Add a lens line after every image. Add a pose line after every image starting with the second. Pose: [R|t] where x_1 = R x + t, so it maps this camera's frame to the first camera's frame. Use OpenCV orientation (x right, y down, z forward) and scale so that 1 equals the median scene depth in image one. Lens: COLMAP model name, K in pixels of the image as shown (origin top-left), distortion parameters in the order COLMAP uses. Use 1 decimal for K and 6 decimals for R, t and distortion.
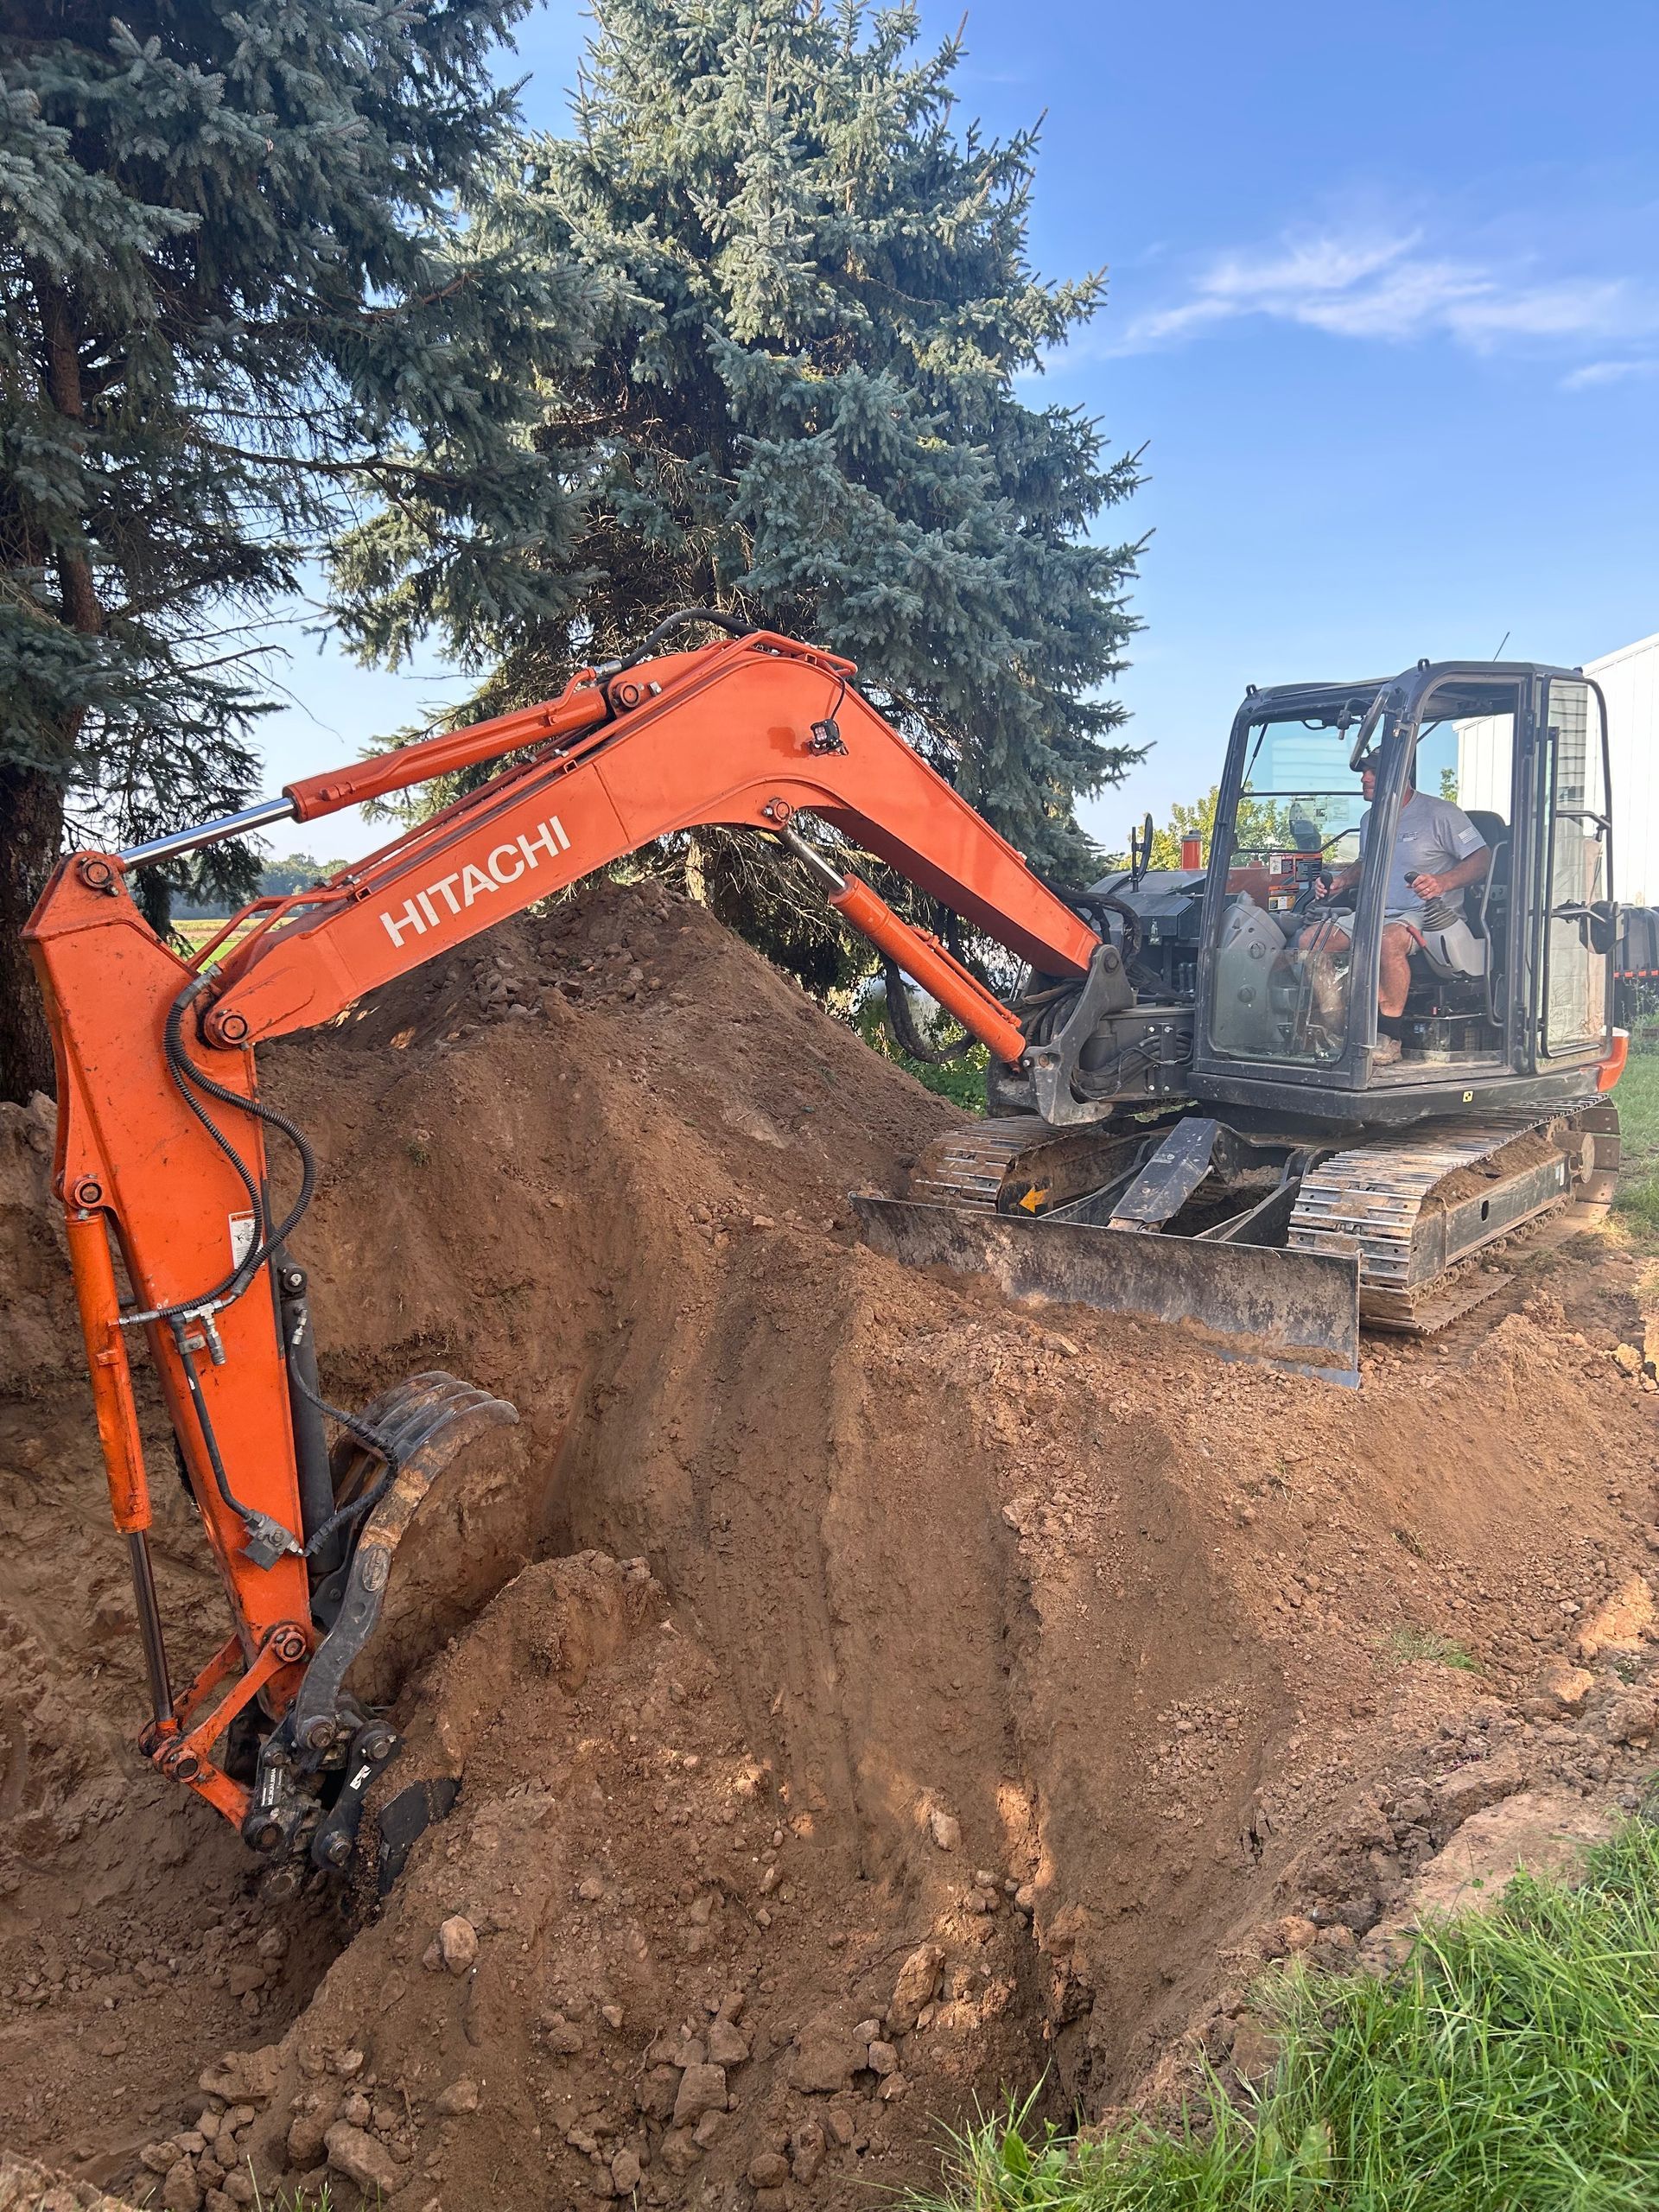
lens RADIAL K [[1716.5, 0, 951.0], [0, 1716.5, 1206.3], [0, 0, 1]] dist [0.188360, -0.238947]
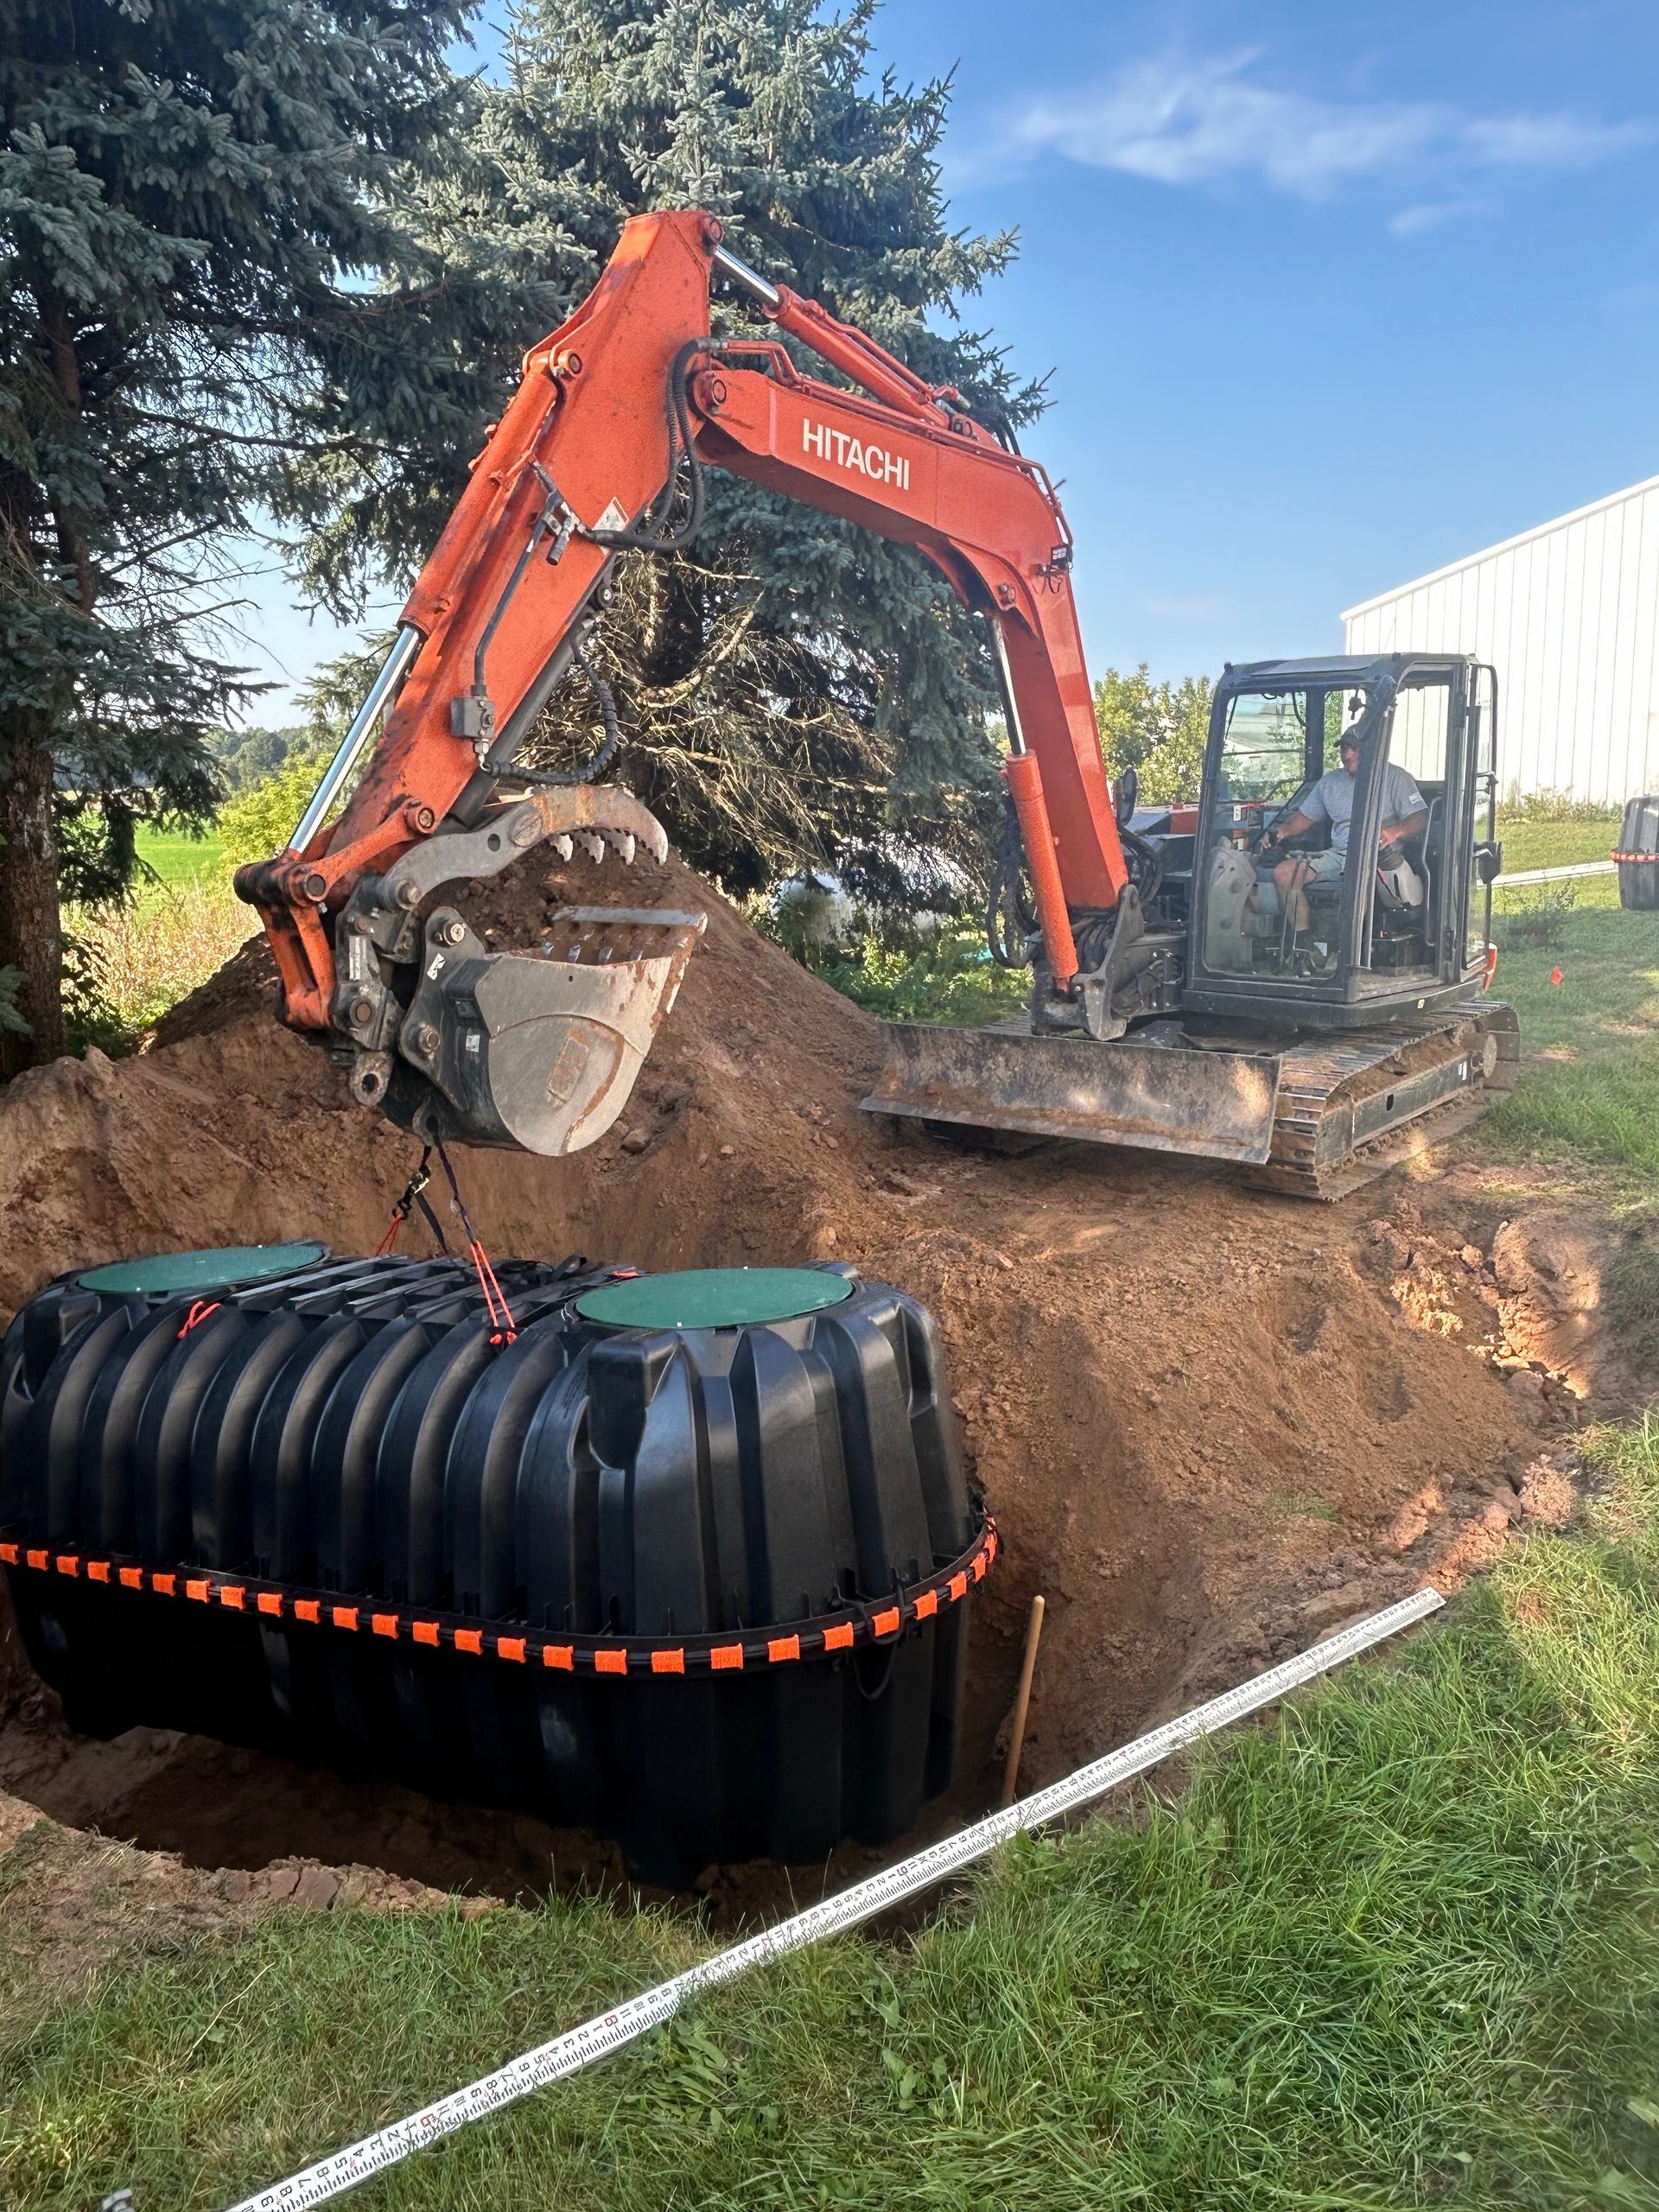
lens RADIAL K [[1716.5, 0, 951.0], [0, 1716.5, 1206.3], [0, 0, 1]] dist [0.188360, -0.238947]
pose [[0.998119, -0.010892, 0.060330, -0.023248], [0.006229, 0.997016, 0.076942, -0.027852], [-0.060988, -0.076421, 0.995209, -0.097623]]
